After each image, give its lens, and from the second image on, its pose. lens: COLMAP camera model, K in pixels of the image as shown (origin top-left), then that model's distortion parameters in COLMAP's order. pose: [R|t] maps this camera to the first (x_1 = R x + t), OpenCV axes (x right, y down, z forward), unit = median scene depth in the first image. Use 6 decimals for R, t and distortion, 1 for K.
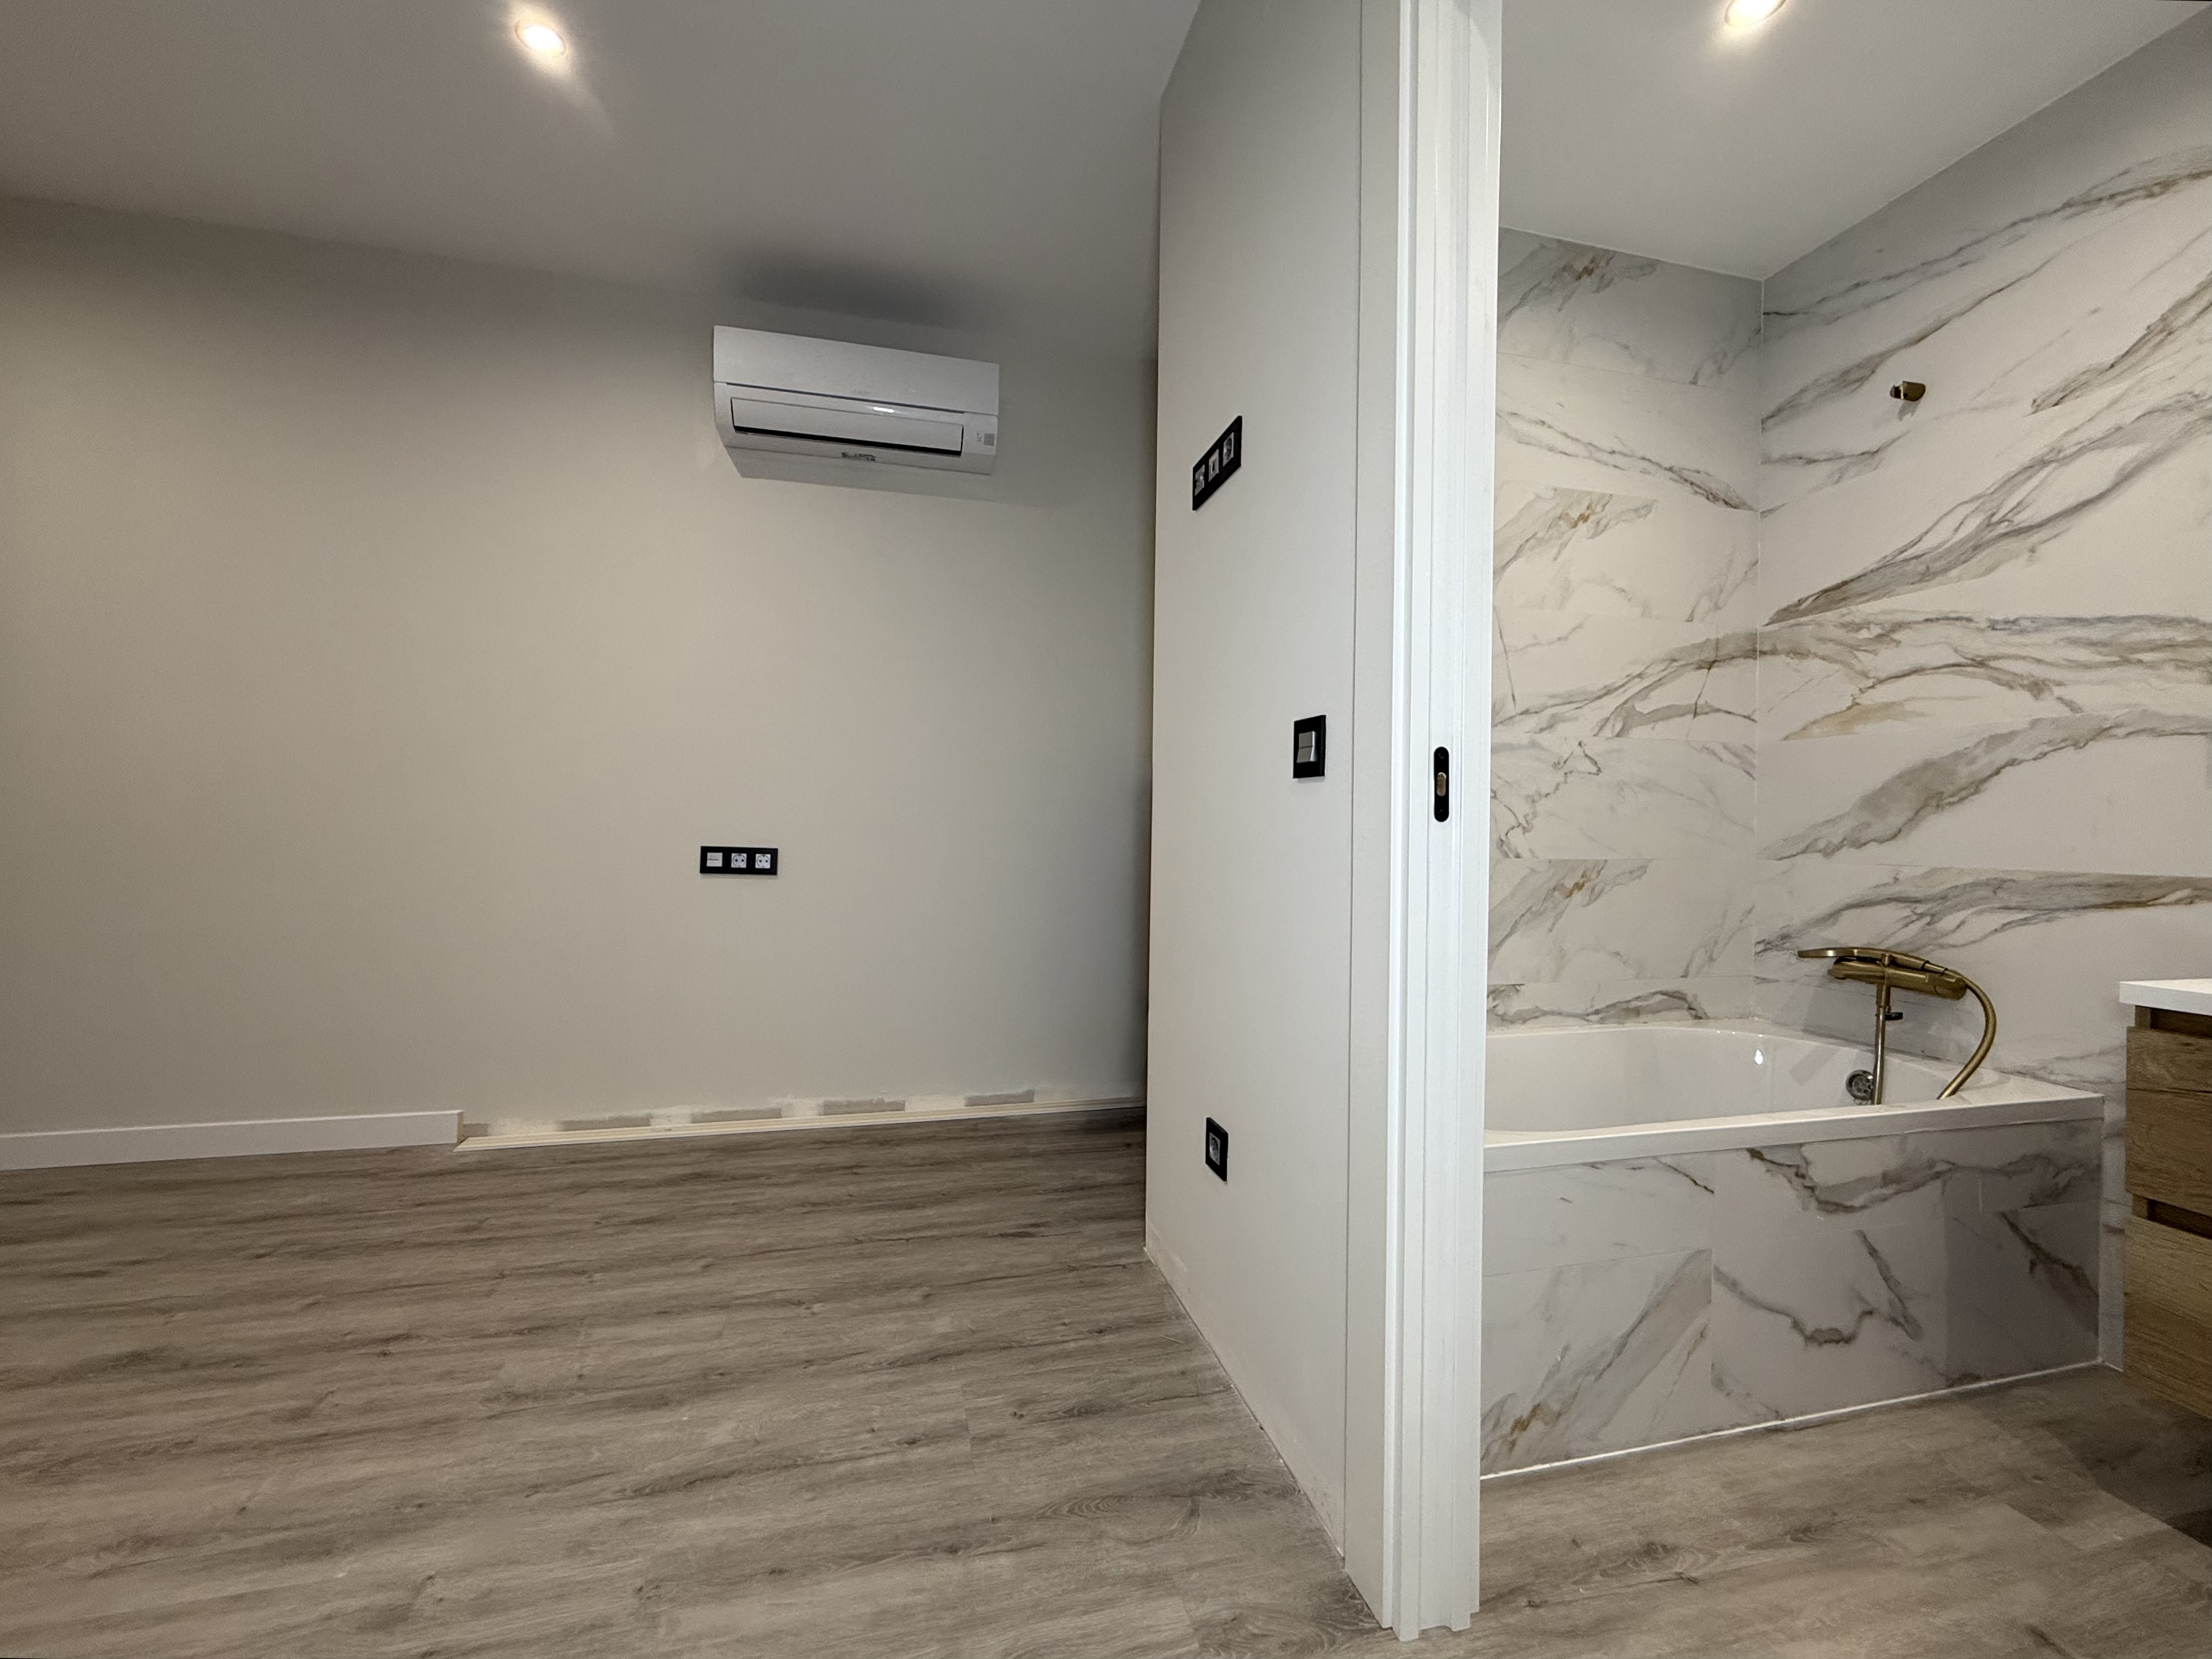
lens RADIAL K [[894.9, 0, 1098.6], [0, 894.9, 833.0], [0, 0, 1]] dist [0.000565, -0.000586]
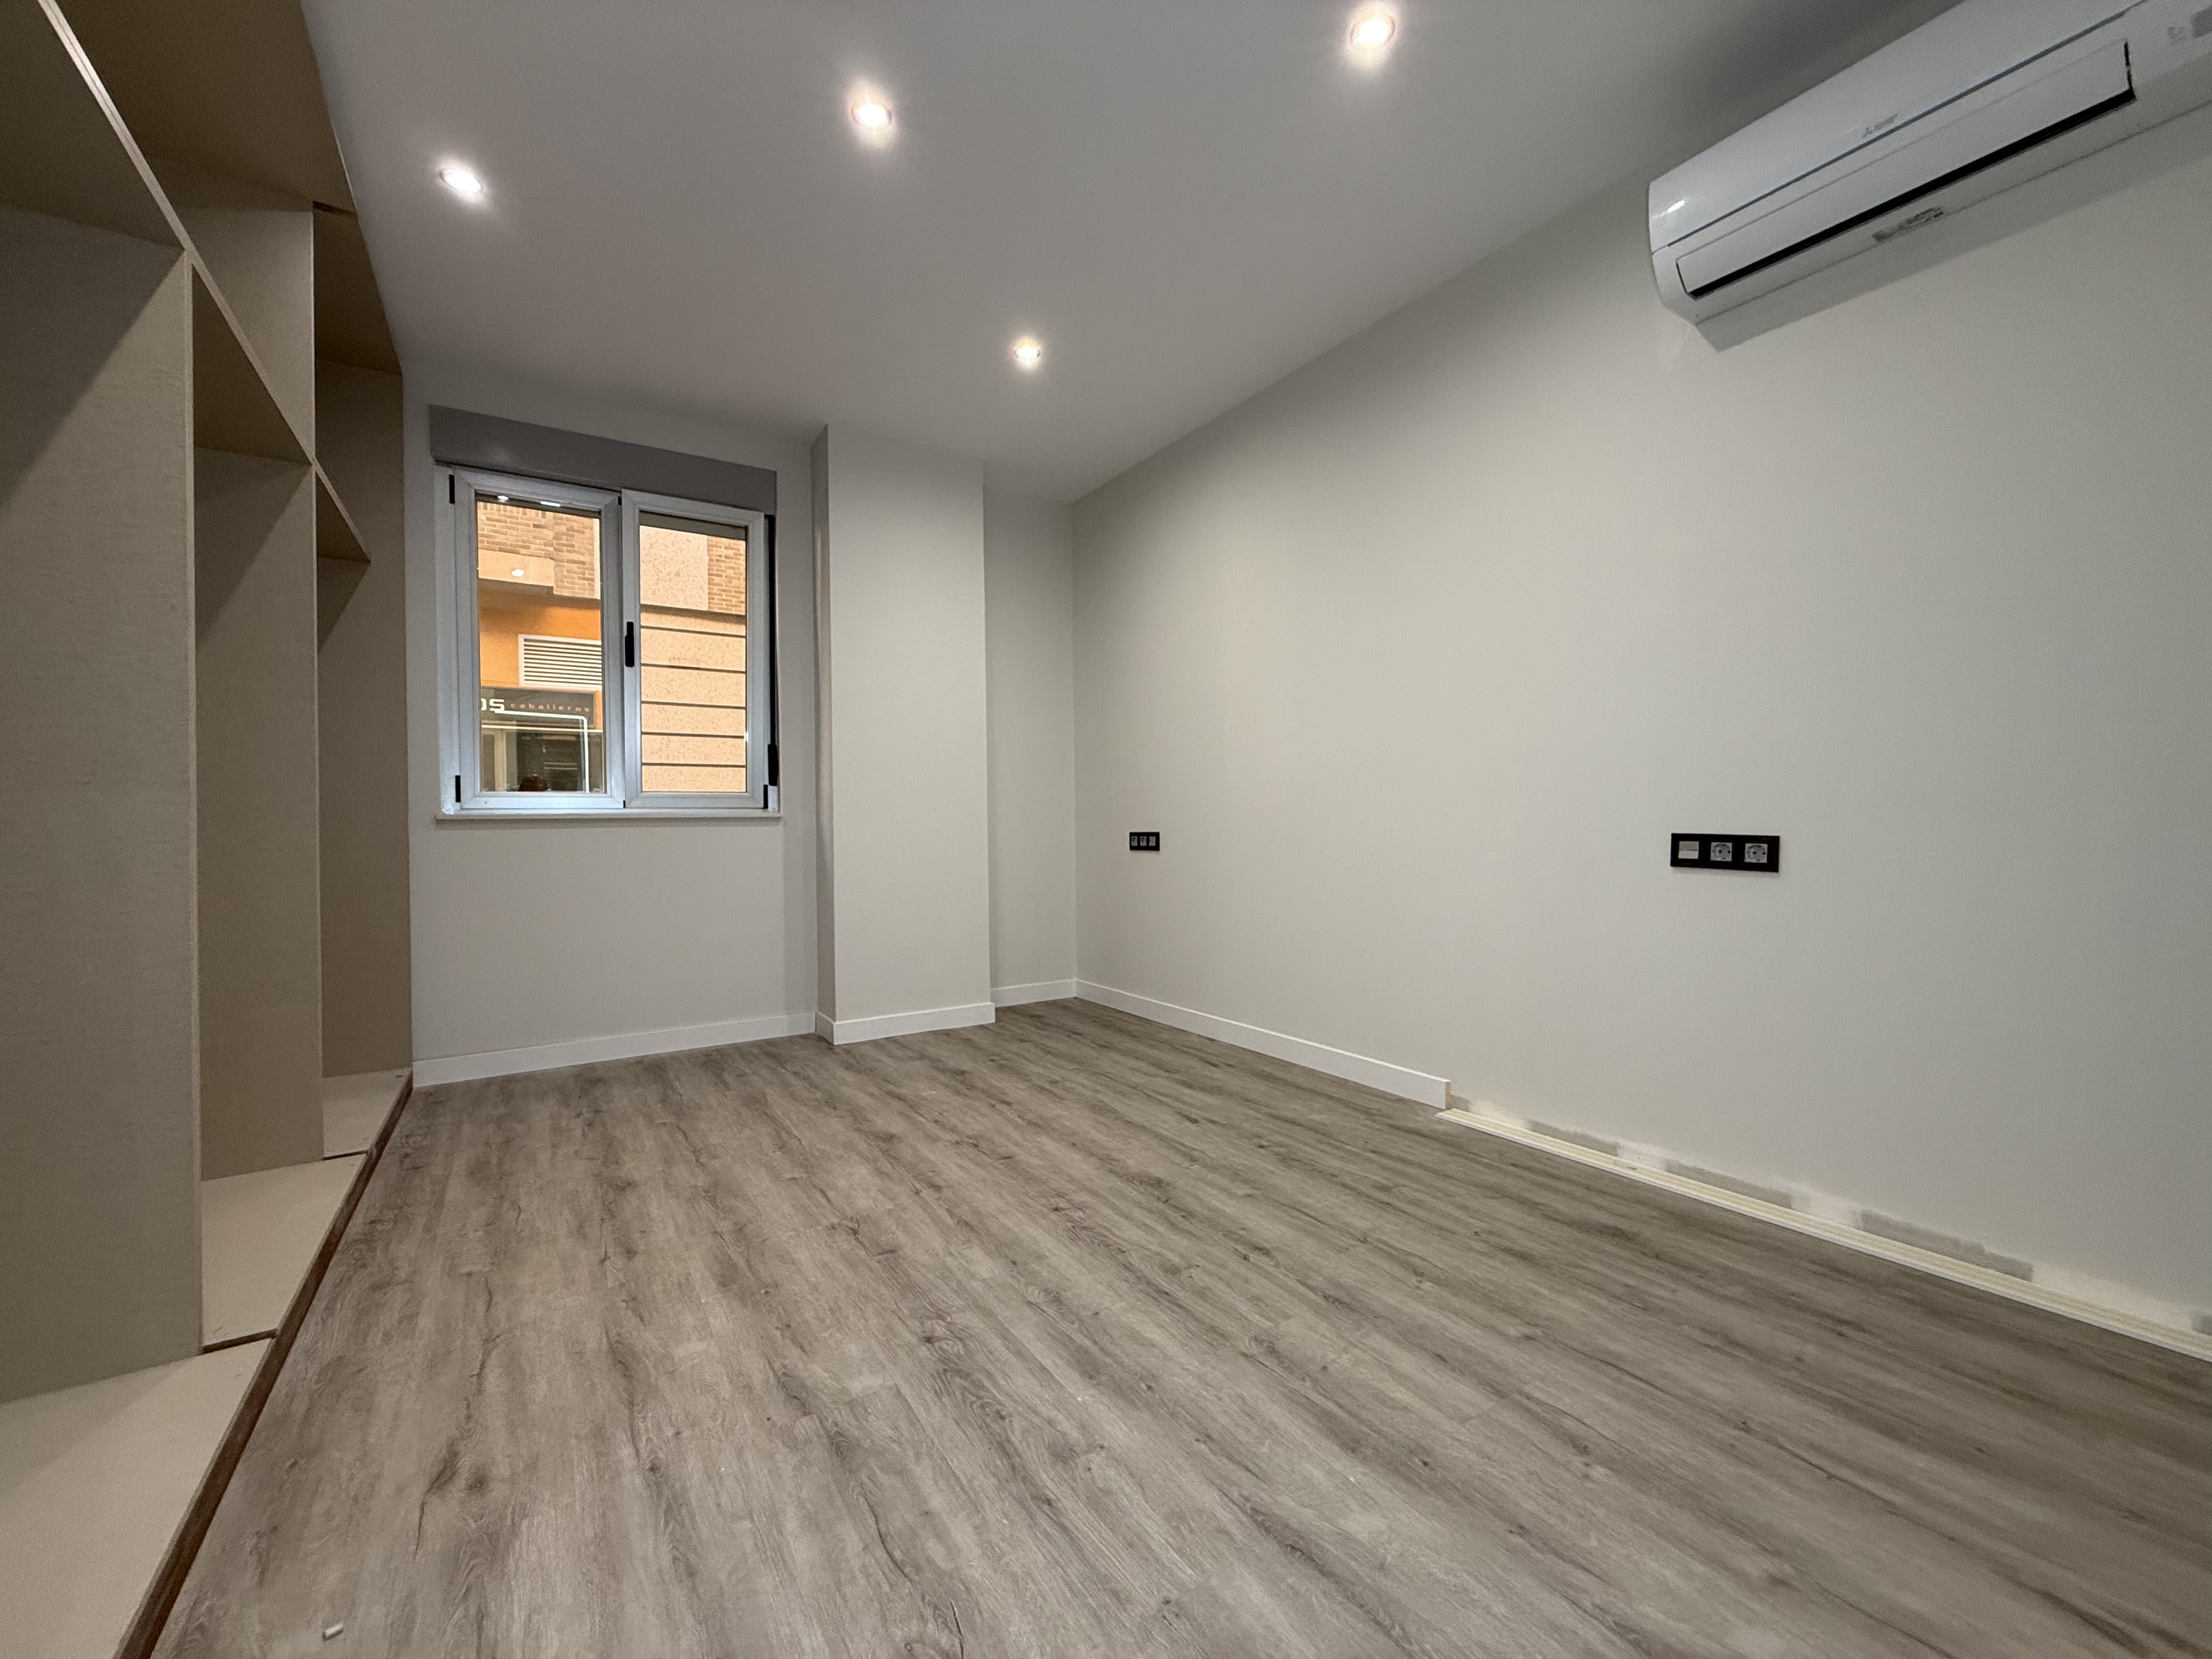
lens RADIAL K [[876.8, 0, 1096.7], [0, 876.8, 833.3], [0, 0, 1]] dist [-0.000329, -0.000408]
pose [[0.321921, -0.005675, -0.946750, 0.202069], [0.012731, 0.999918, -0.001665, 0.013308], [0.946681, -0.011517, 0.321966, 0.361062]]
